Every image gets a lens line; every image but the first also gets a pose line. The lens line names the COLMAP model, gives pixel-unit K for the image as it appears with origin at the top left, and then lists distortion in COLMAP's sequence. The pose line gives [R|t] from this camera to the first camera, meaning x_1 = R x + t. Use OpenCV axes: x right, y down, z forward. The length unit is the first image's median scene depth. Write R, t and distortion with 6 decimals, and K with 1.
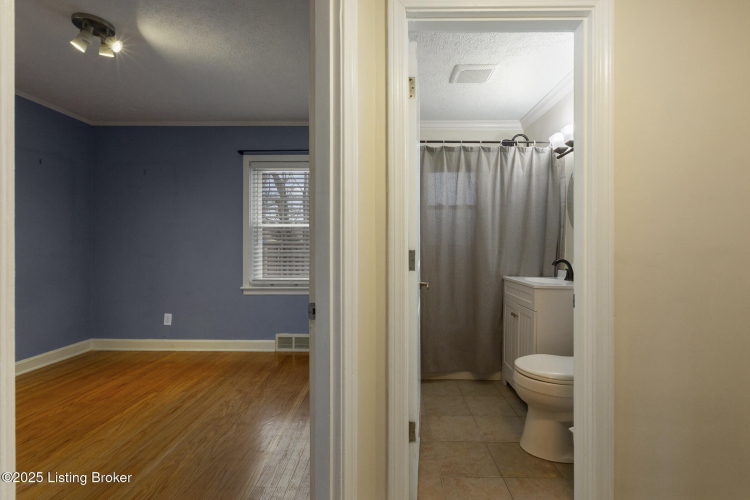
lens RADIAL K [[337.0, 0, 381.9], [0, 337.0, 244.8], [0, 0, 1]] dist [0.002074, -0.002379]
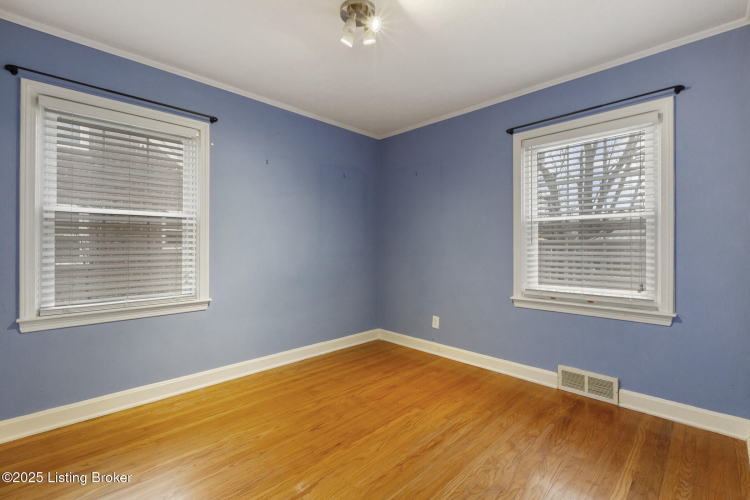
lens RADIAL K [[337.0, 0, 375.3], [0, 337.0, 246.3], [0, 0, 1]] dist [0.002074, -0.002379]
pose [[0.717919, -0.002042, -0.696124, -0.116378], [0.003734, 0.999993, 0.000918, 0.002224], [0.696117, -0.003258, 0.717921, 0.252800]]
